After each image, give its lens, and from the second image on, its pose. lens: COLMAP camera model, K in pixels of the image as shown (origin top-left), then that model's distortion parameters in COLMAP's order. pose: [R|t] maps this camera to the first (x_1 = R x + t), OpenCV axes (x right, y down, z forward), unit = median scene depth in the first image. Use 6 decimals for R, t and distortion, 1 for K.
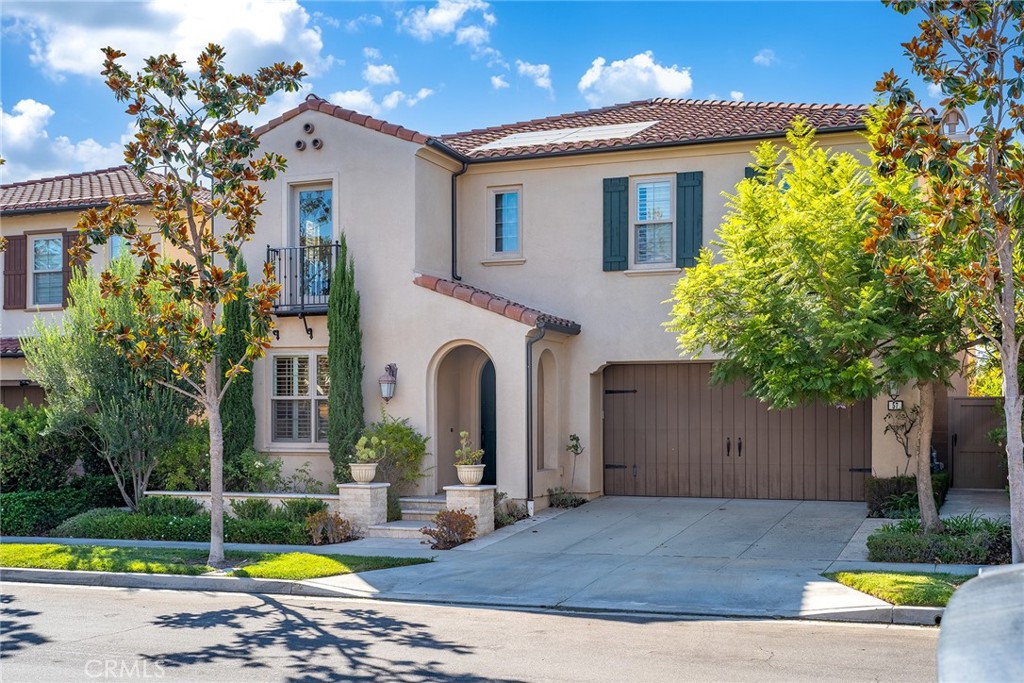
lens RADIAL K [[1143.0, 0, 512.0], [0, 1143.0, 341.0], [0, 0, 1]] dist [-0.001585, 0.000000]
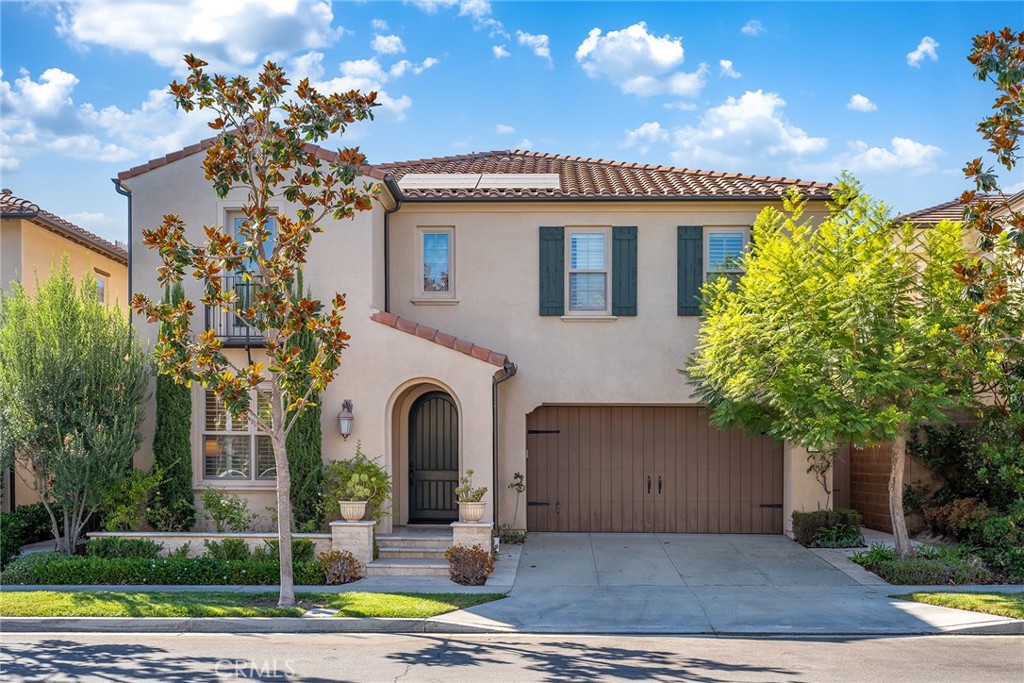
lens RADIAL K [[1133.3, 0, 512.6], [0, 1133.3, 378.8], [0, 0, 1]] dist [-0.001421, 0.000000]
pose [[0.952627, 0.029242, 0.302733, -0.258253], [-0.028361, 0.999571, -0.007305, 0.004585], [-0.302816, -0.001627, 0.953048, 0.026459]]
